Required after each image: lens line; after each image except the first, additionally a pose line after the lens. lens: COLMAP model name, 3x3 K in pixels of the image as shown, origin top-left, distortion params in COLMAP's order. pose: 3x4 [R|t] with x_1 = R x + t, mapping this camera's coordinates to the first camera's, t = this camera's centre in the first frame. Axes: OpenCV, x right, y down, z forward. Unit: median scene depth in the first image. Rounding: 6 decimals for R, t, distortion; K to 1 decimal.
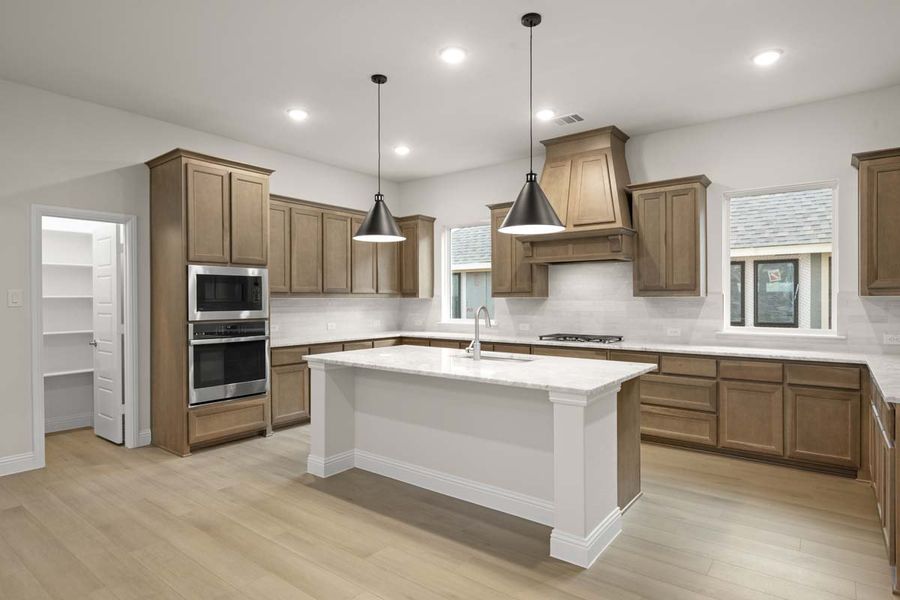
lens RADIAL K [[494.7, 0, 450.0], [0, 494.7, 300.0], [0, 0, 1]] dist [-0.000849, 0.000217]
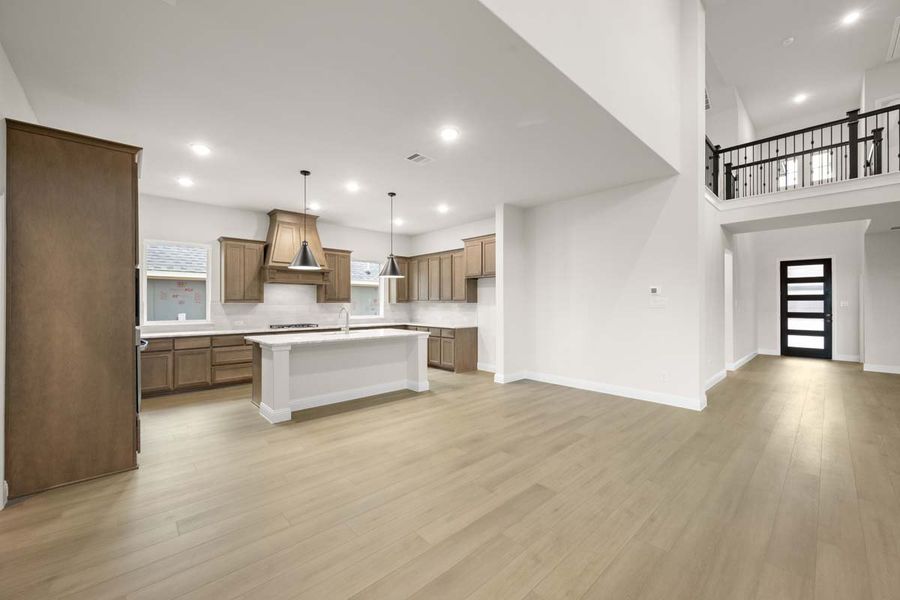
lens RADIAL K [[352.5, 0, 450.0], [0, 352.5, 300.0], [0, 0, 1]] dist [0.001045, 0.000201]
pose [[0.170942, 0.011933, 0.985209, -0.988234], [0.004042, 0.999910, -0.012812, 0.001618], [-0.985273, 0.006172, 0.170878, 0.249221]]
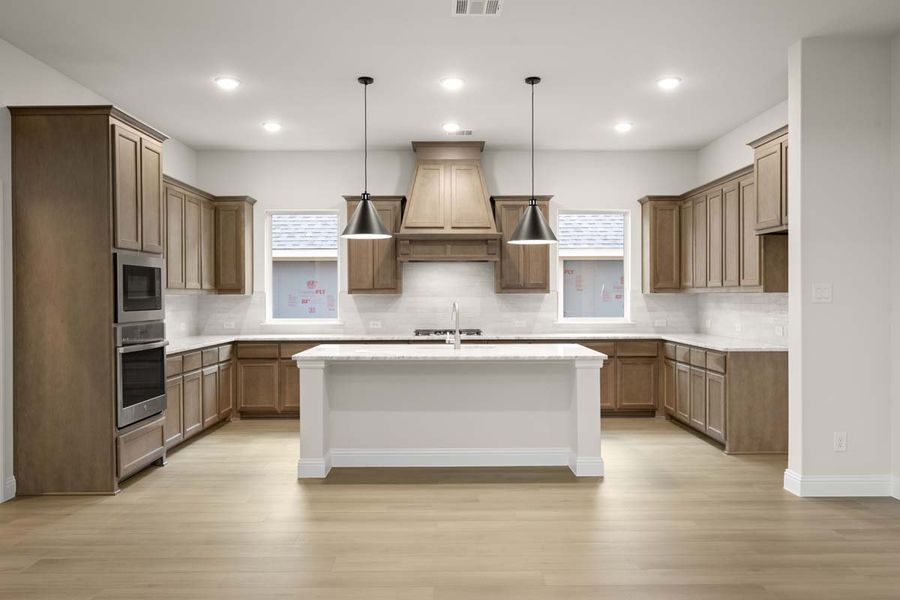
lens RADIAL K [[673.8, 0, 450.0], [0, 673.8, 300.0], [0, 0, 1]] dist [0.001944, -0.001798]
pose [[0.789186, -0.004928, 0.614134, -0.689284], [0.002760, 0.999986, 0.004477, 0.000682], [-0.614148, -0.001838, 0.789189, -0.165344]]
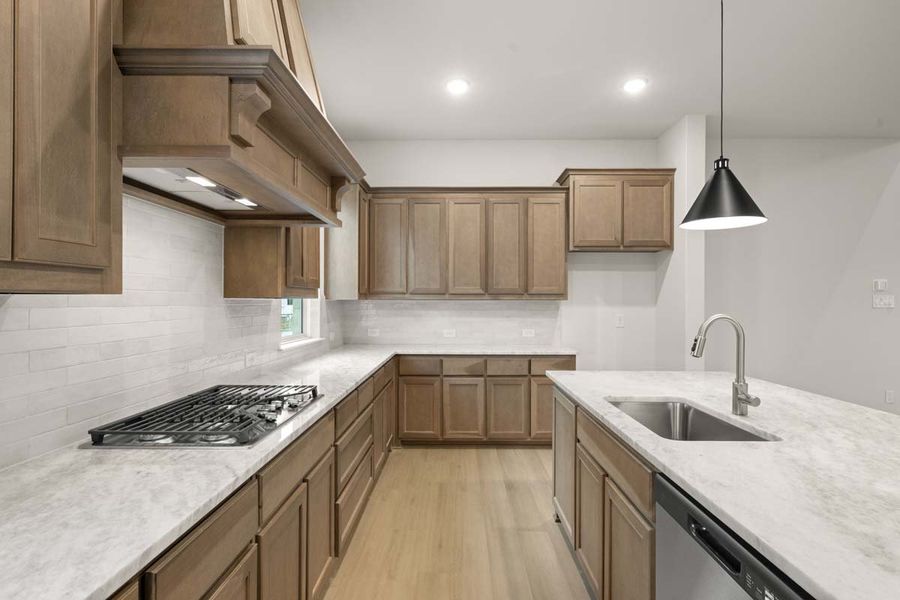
lens RADIAL K [[444.1, 0, 450.0], [0, 444.1, 300.0], [0, 0, 1]] dist [0.000663, 0.000134]
pose [[-0.598458, 0.005775, 0.801133, -0.103724], [0.003107, 0.999983, -0.004887, -0.001248], [-0.801148, -0.000436, -0.598466, 1.172852]]
